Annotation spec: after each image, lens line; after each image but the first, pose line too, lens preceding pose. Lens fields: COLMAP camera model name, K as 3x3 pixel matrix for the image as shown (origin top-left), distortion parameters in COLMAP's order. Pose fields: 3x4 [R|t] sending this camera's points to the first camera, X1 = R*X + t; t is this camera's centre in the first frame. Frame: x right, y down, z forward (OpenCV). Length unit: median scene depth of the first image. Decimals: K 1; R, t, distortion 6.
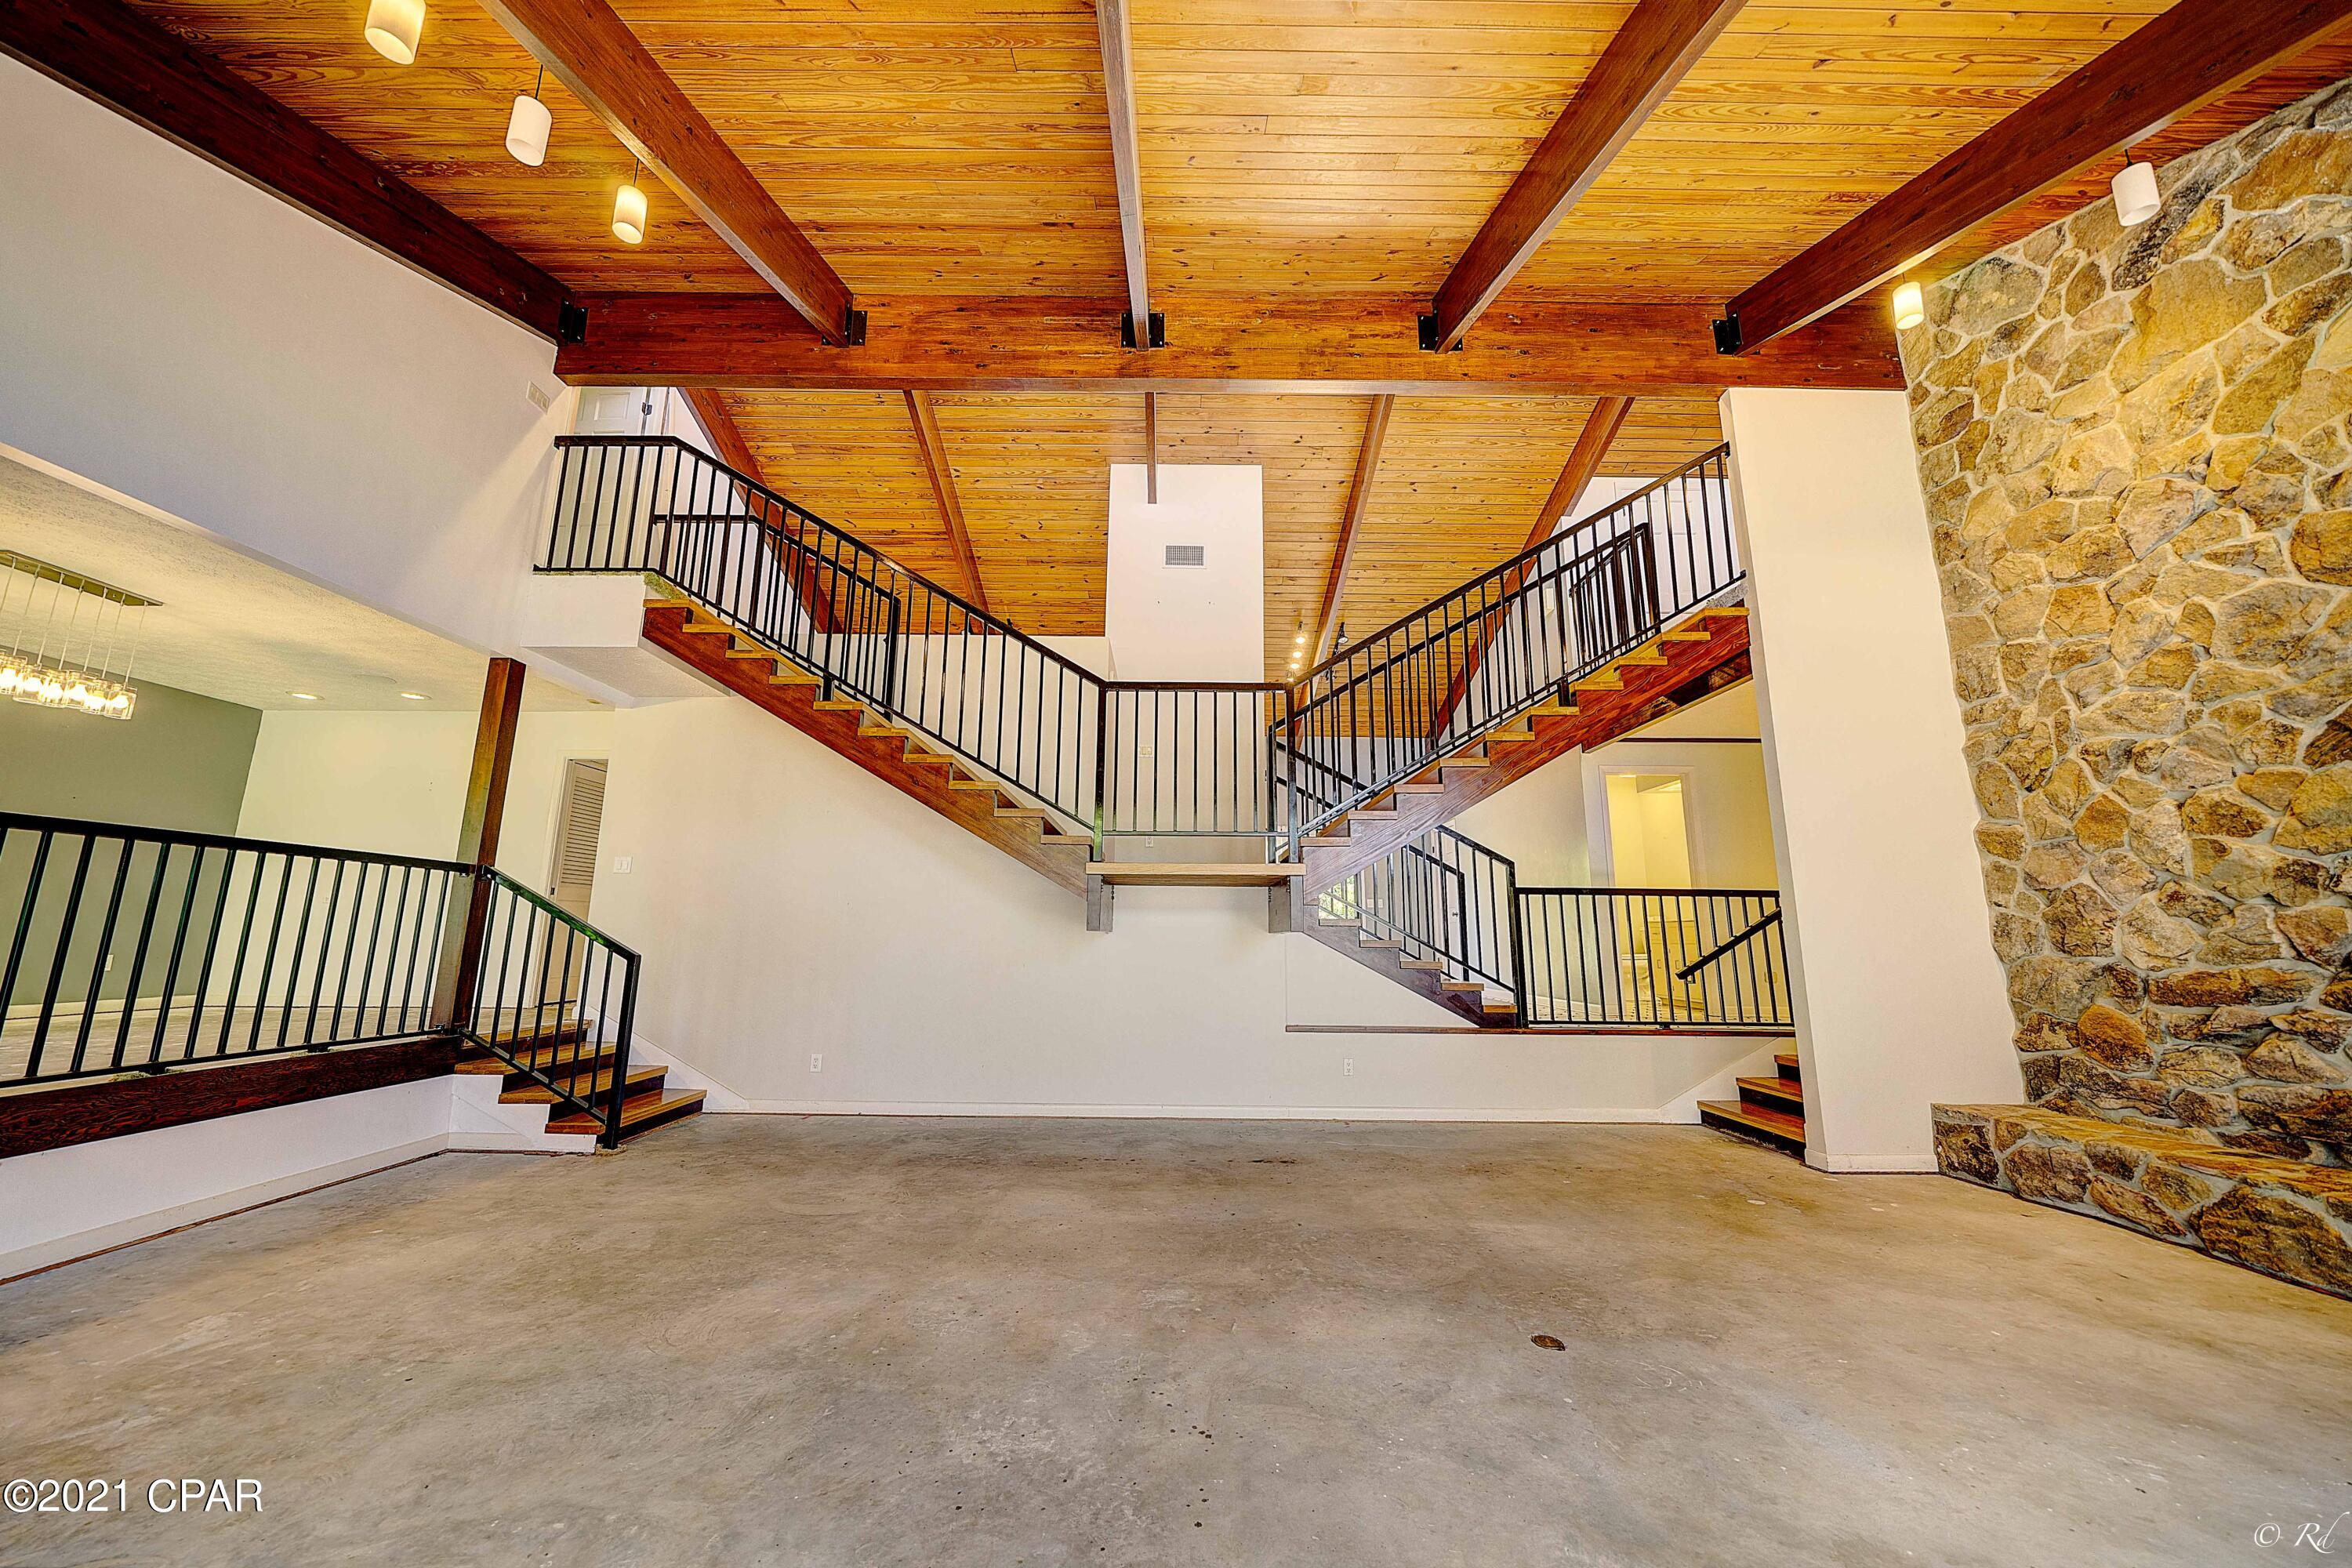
lens RADIAL K [[799.9, 0, 1172.7], [0, 799.9, 788.3], [0, 0, 1]] dist [-0.002696, 0.000047]
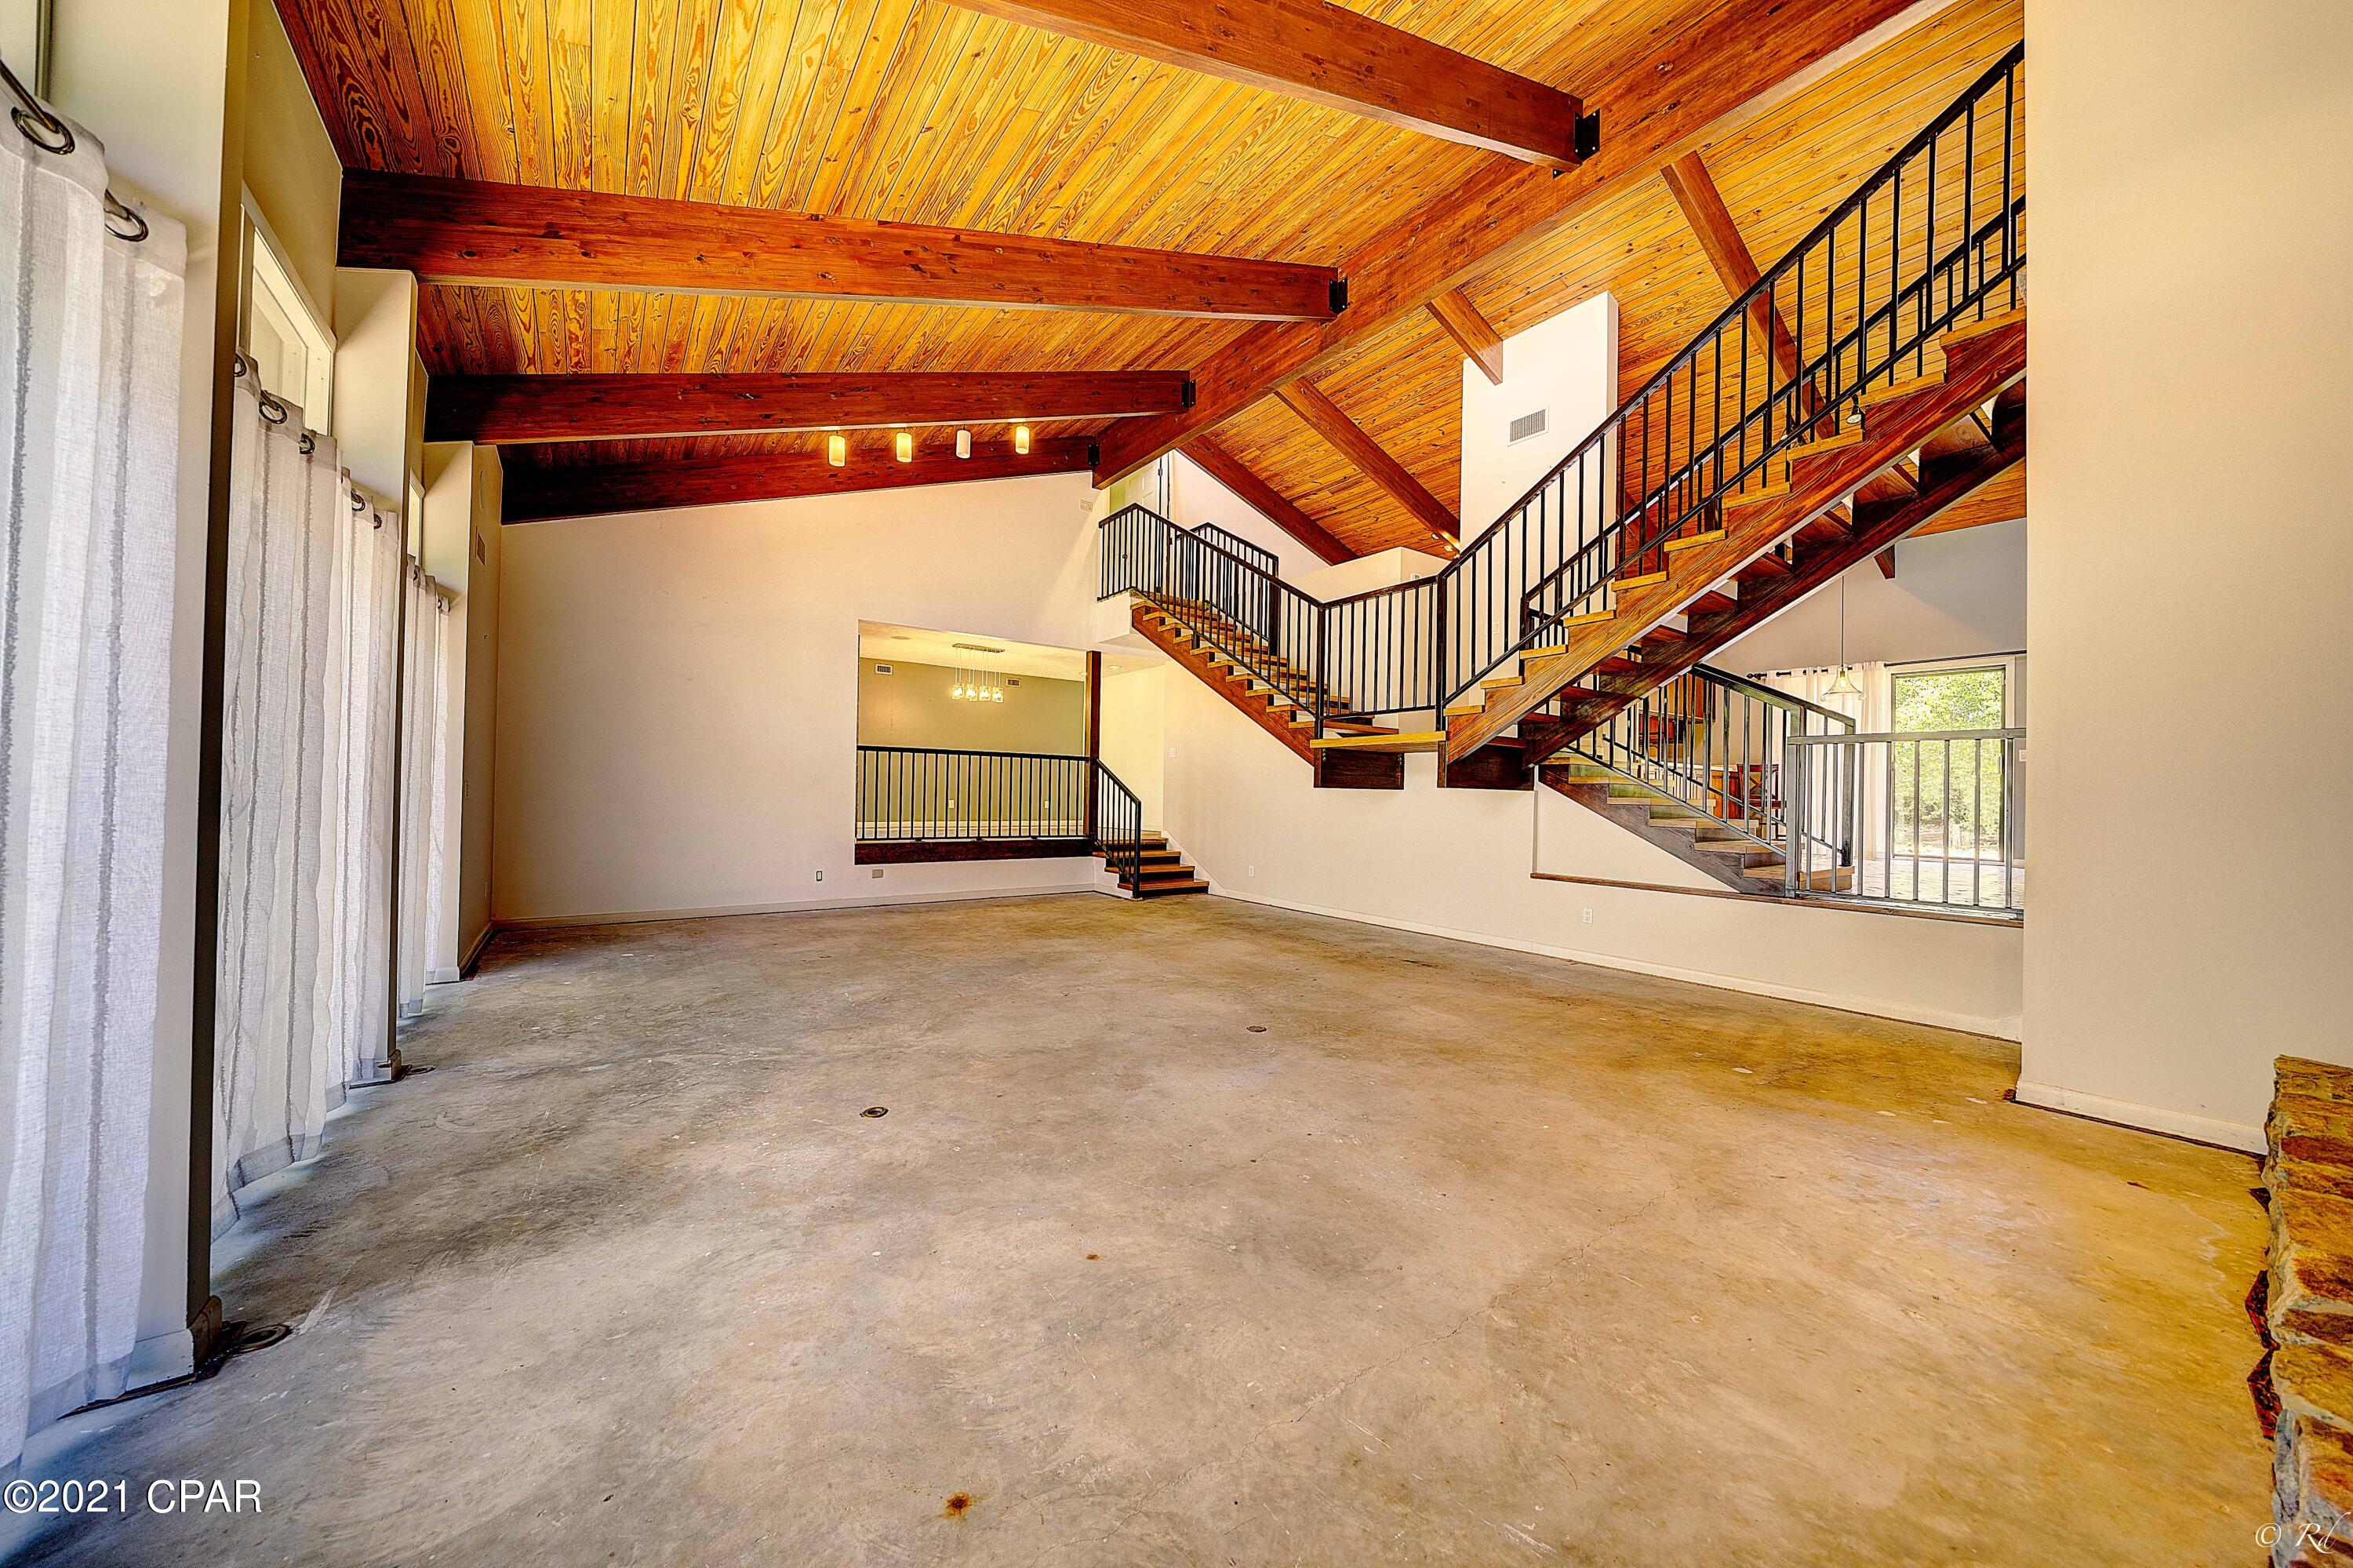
lens RADIAL K [[817.3, 0, 1233.8], [0, 817.3, 780.0], [0, 0, 1]] dist [-0.000100, 0.000050]
pose [[0.613338, -0.013371, -0.789707, 1.034465], [0.132353, 0.987458, 0.086075, 0.023624], [0.778652, -0.157313, 0.607415, 0.016046]]
